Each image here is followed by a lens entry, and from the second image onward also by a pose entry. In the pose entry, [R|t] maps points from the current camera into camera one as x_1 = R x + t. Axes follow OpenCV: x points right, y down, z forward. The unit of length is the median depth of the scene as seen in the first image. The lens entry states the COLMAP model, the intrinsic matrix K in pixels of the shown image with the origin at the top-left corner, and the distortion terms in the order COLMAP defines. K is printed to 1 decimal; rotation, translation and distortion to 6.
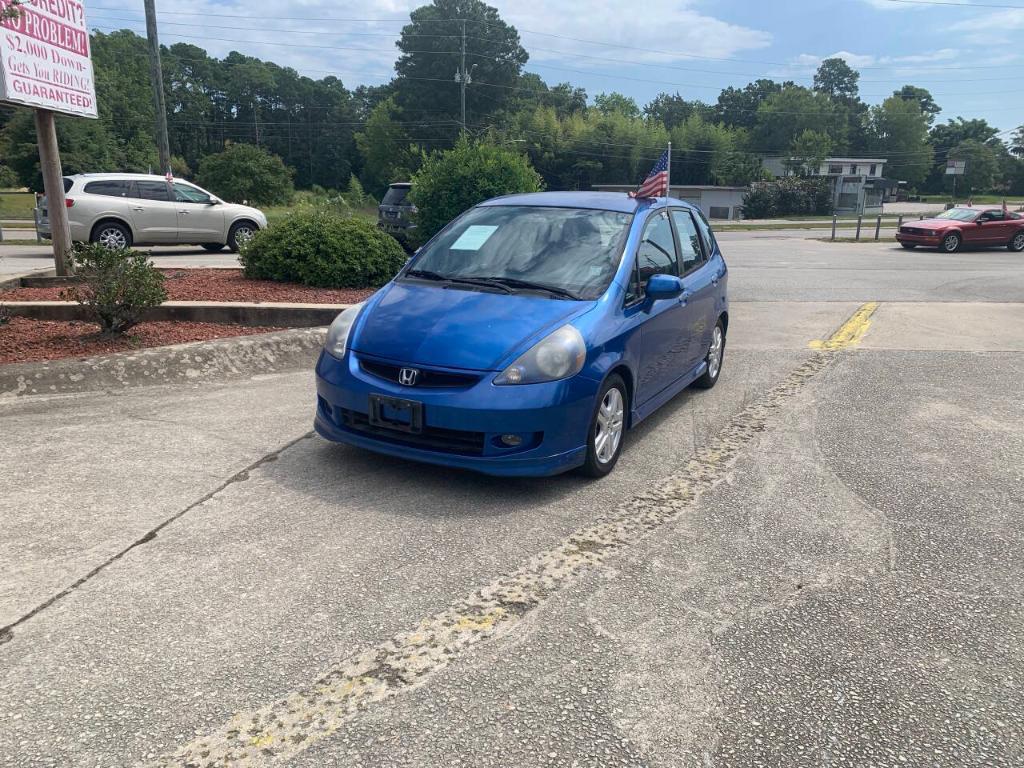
lens RADIAL K [[783.5, 0, 504.0], [0, 783.5, 390.4], [0, 0, 1]] dist [0.018310, -0.012338]
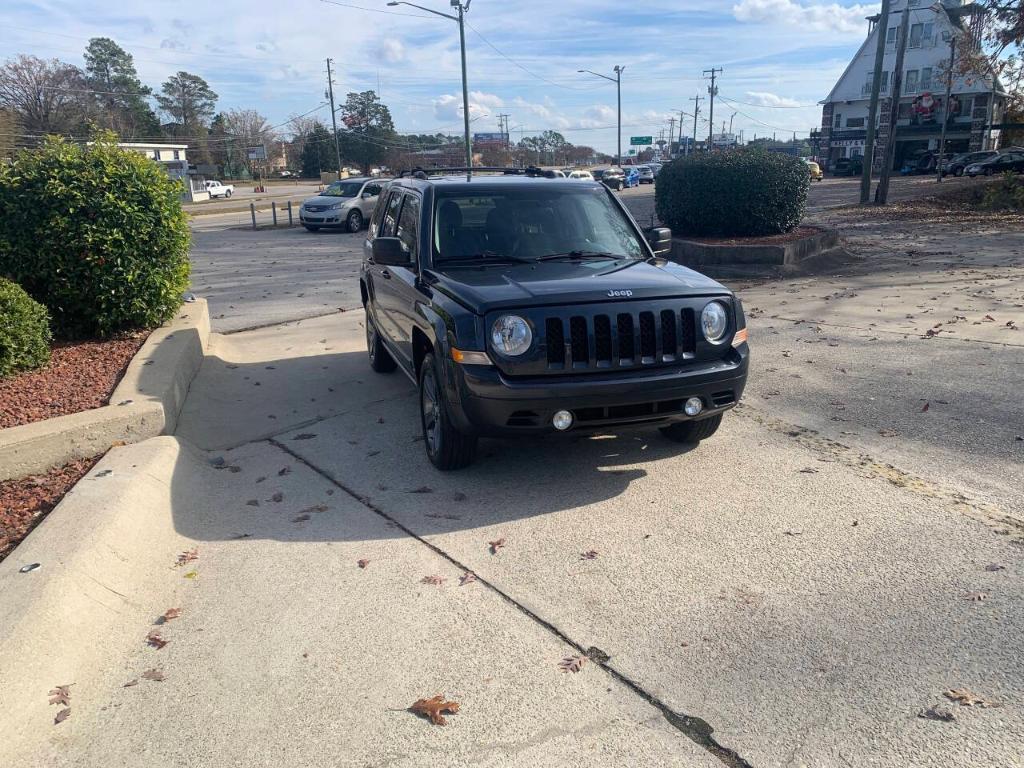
lens RADIAL K [[783.5, 0, 508.3], [0, 783.5, 389.0], [0, 0, 1]] dist [0.018310, -0.012338]
pose [[0.666088, -0.224891, 0.711162, -0.324161], [0.213552, 0.971048, 0.107059, -0.099572], [-0.714649, 0.080559, 0.694829, 0.321539]]
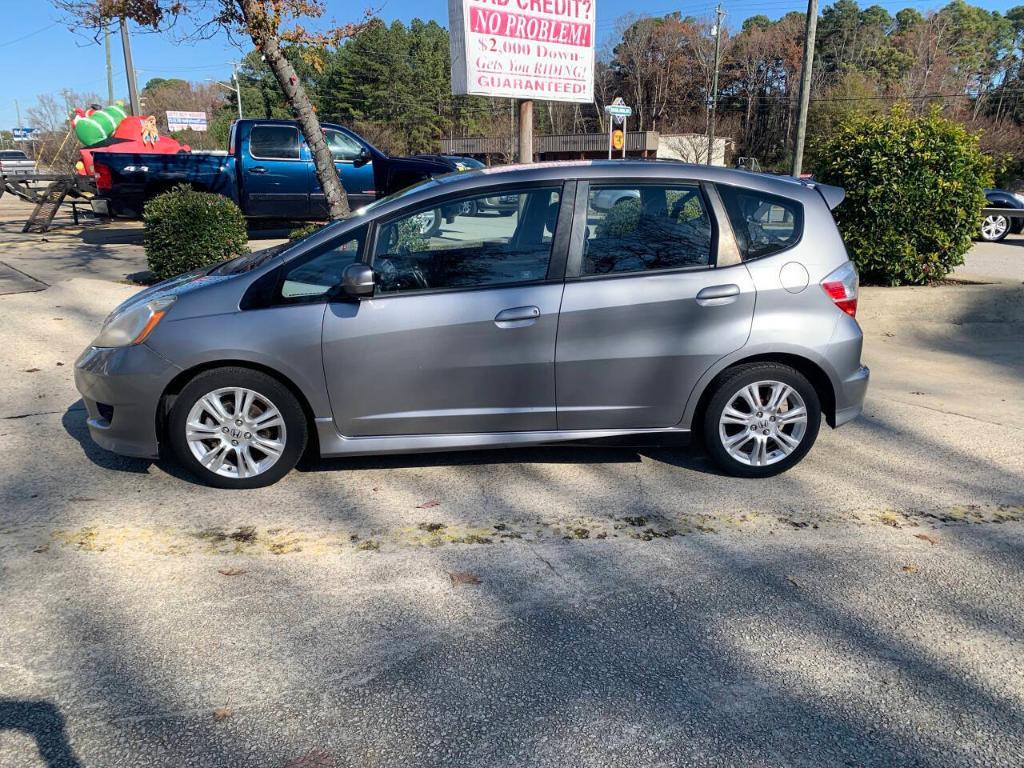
lens RADIAL K [[783.5, 0, 514.6], [0, 783.5, 390.0], [0, 0, 1]] dist [0.018310, -0.012338]
pose [[0.601580, 0.208145, -0.771218, 0.400049], [-0.190905, 0.974941, 0.114215, -0.063224], [0.775665, 0.078520, 0.626241, 0.287373]]
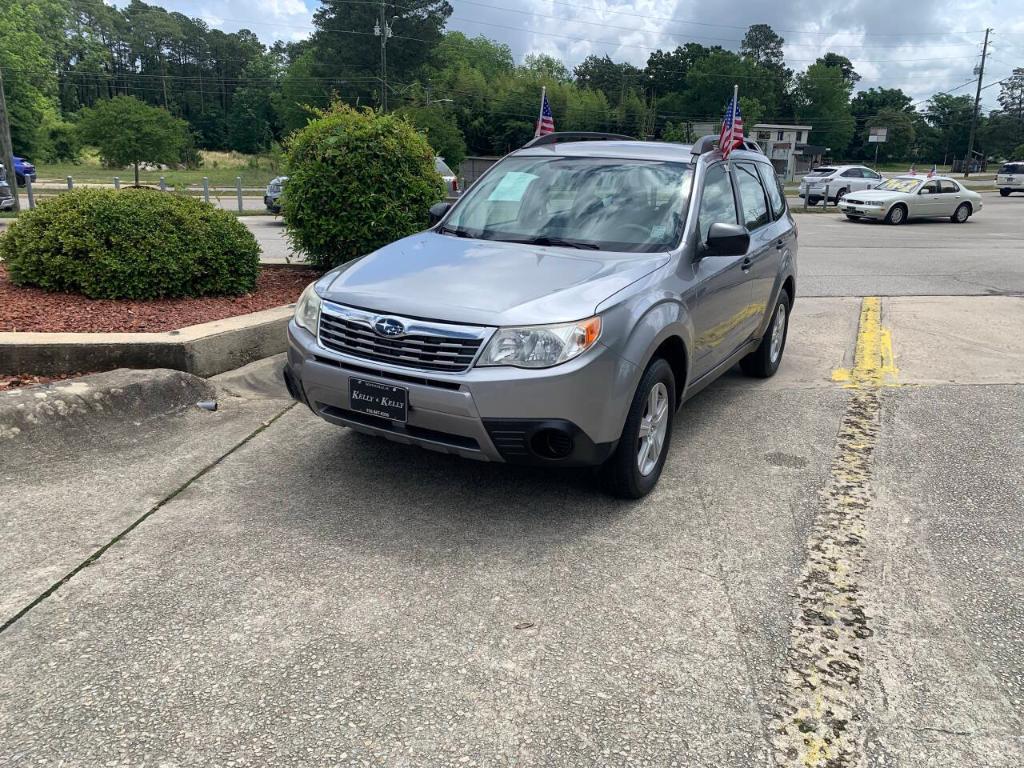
lens RADIAL K [[783.5, 0, 520.1], [0, 783.5, 383.0], [0, 0, 1]] dist [0.018310, -0.012338]
pose [[0.994421, -0.020827, 0.103412, 0.029973], [0.017231, 0.999220, 0.035545, -0.071815], [-0.104072, -0.033565, 0.994003, 0.282889]]
